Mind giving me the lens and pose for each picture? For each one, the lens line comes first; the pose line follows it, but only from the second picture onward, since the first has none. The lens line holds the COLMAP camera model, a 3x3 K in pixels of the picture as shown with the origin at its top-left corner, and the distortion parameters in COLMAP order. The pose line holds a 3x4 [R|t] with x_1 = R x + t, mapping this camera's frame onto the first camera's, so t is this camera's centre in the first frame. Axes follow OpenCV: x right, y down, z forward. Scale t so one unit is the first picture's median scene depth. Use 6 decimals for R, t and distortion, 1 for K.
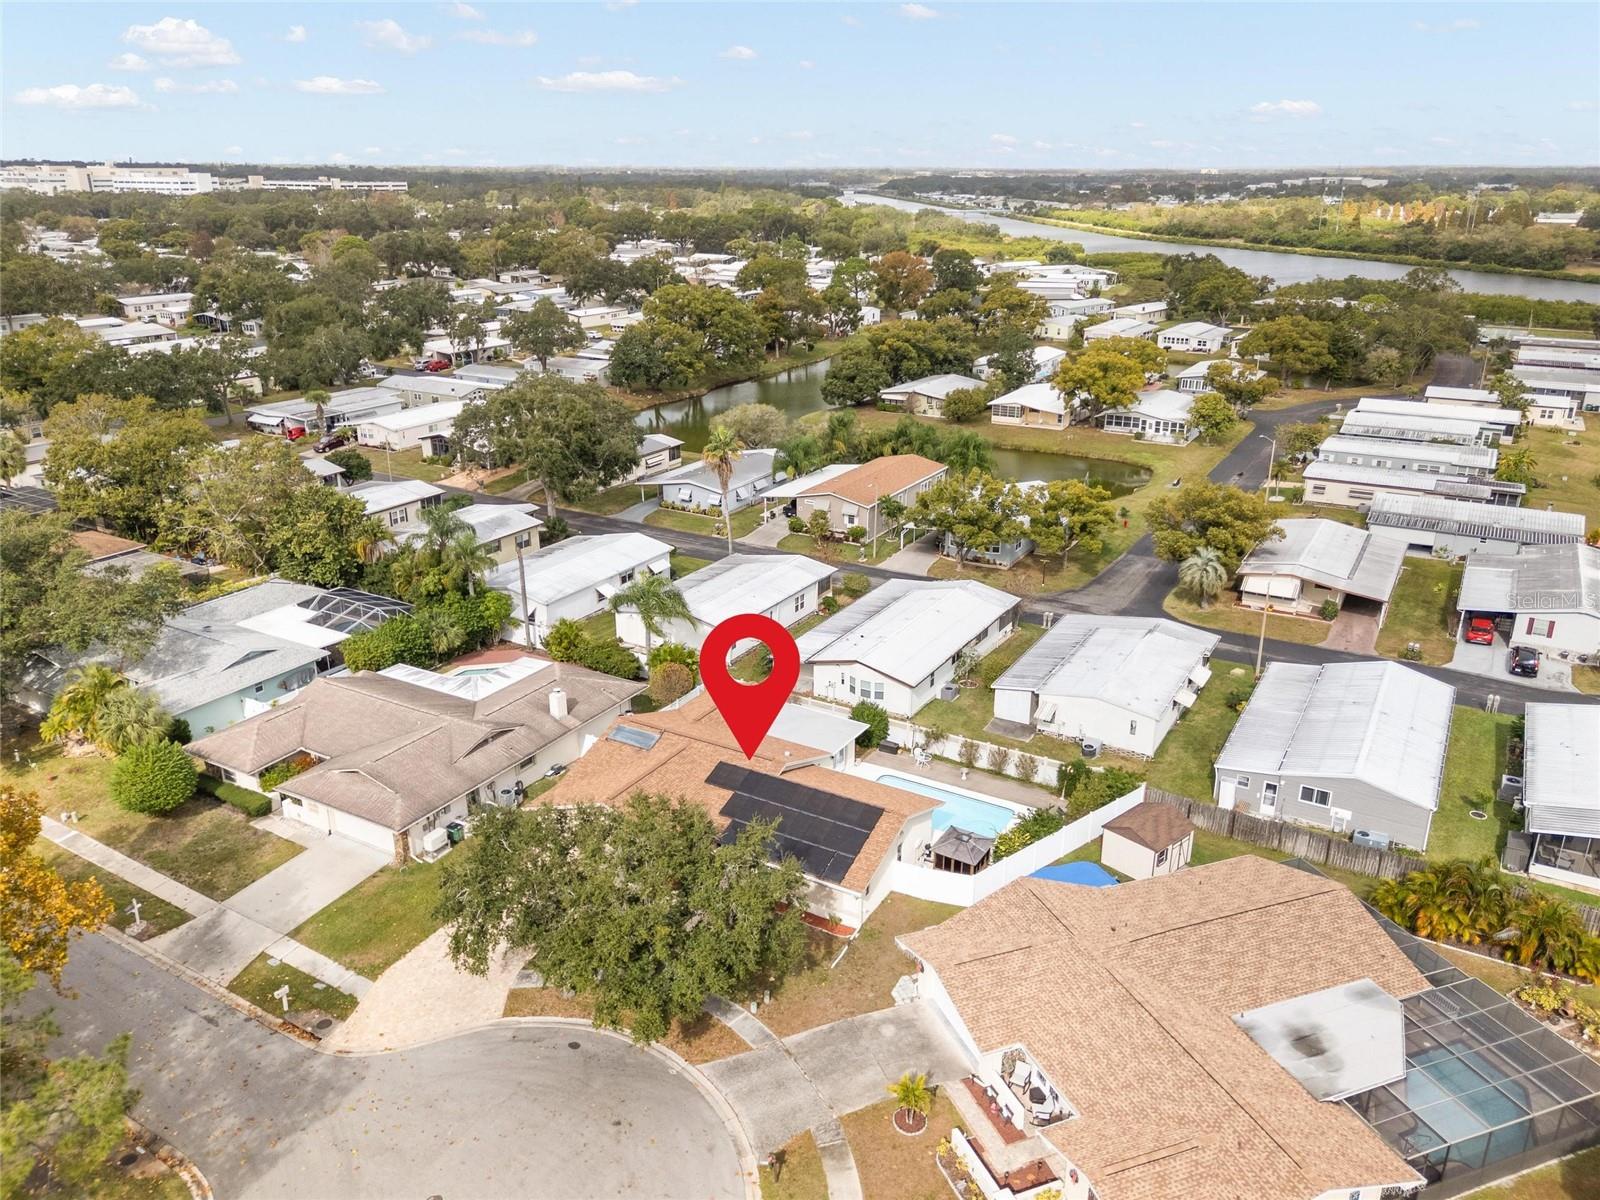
lens RADIAL K [[1170.6, 0, 800.0], [0, 1170.6, 600.0], [0, 0, 1]] dist [0.073406, -0.067920]
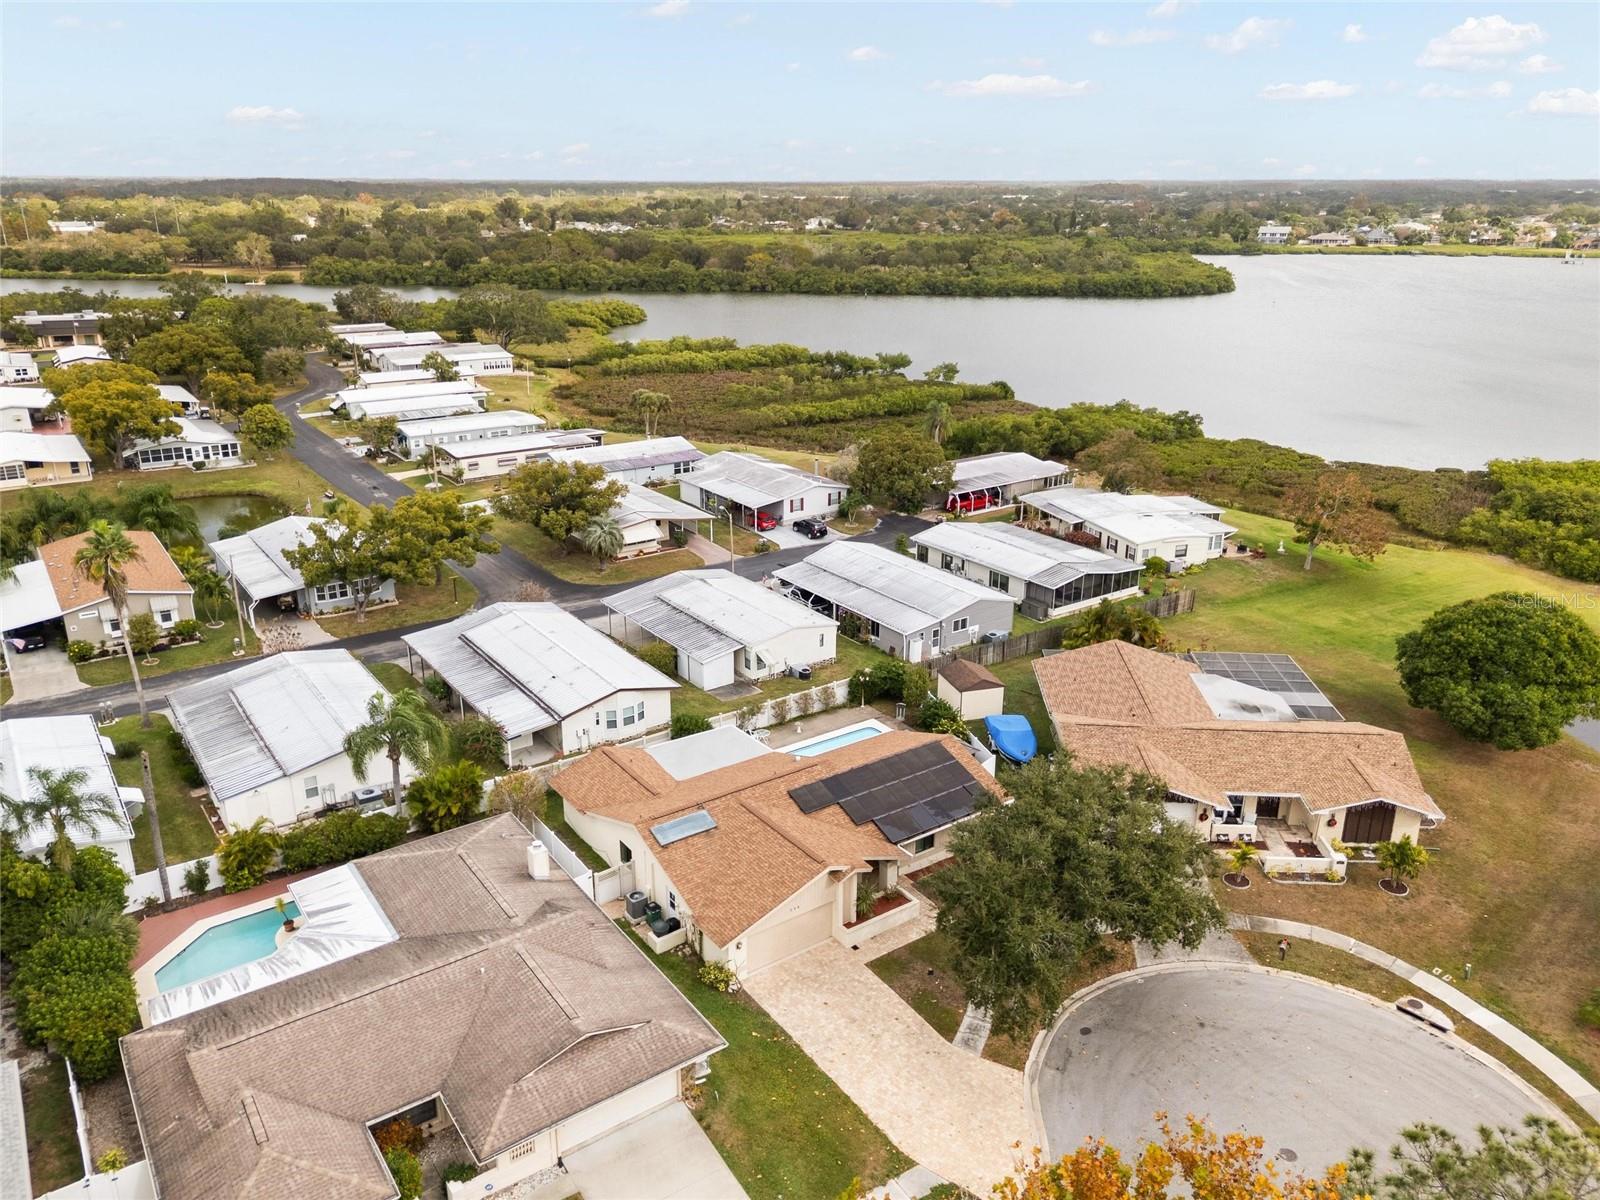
lens RADIAL K [[1170.6, 0, 800.0], [0, 1170.6, 600.0], [0, 0, 1]] dist [0.073406, -0.067920]
pose [[0.415396, -0.304705, 0.857089, -0.665890], [0.311756, 0.932852, 0.180544, -0.136575], [-0.854549, 0.192205, 0.482497, 0.425656]]
